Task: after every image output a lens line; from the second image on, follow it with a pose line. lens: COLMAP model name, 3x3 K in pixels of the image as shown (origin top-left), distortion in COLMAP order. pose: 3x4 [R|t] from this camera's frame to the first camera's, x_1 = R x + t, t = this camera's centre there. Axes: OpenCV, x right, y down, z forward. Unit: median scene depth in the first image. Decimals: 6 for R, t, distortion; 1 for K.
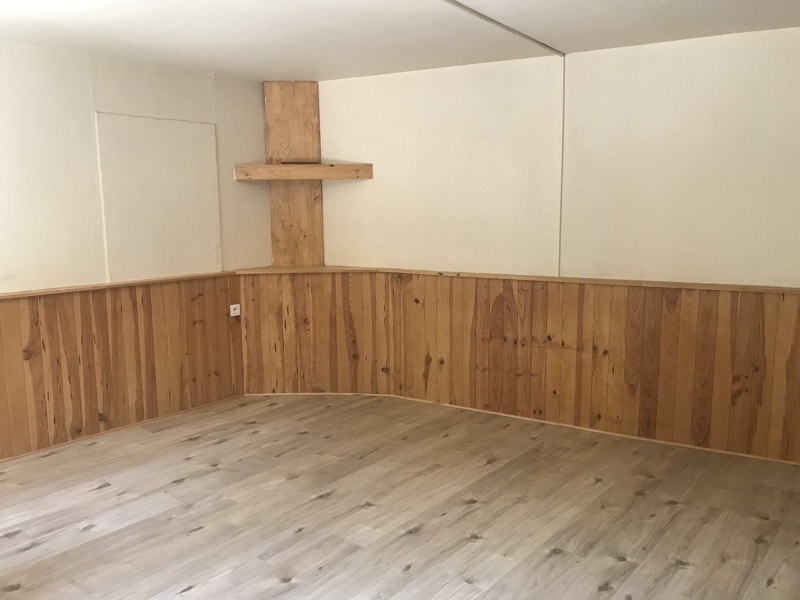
lens RADIAL K [[662.5, 0, 389.9], [0, 662.5, 298.3], [0, 0, 1]] dist [0.084866, -0.104665]
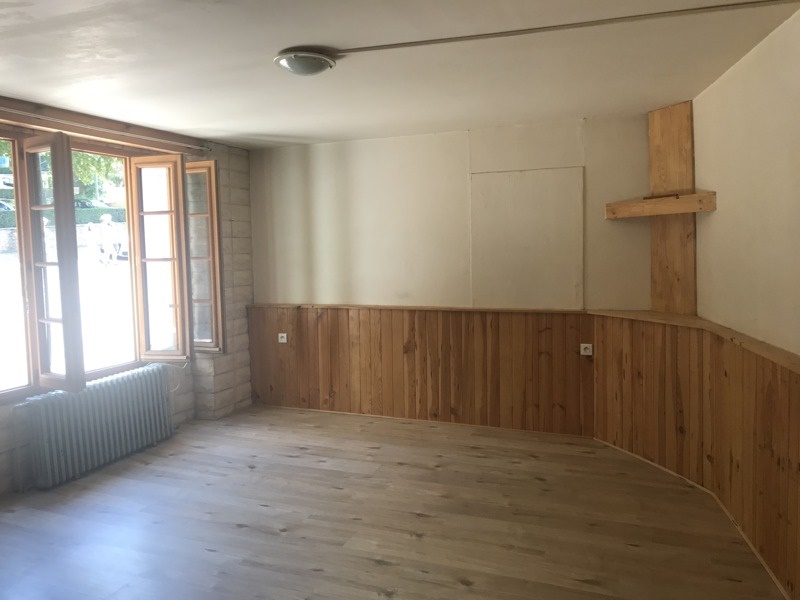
lens RADIAL K [[662.5, 0, 389.9], [0, 662.5, 298.3], [0, 0, 1]] dist [0.084866, -0.104665]
pose [[0.313459, 0.079997, -0.946226, 0.686642], [-0.124006, 0.991361, 0.042733, -0.071712], [0.941470, 0.103943, 0.320671, 0.442809]]
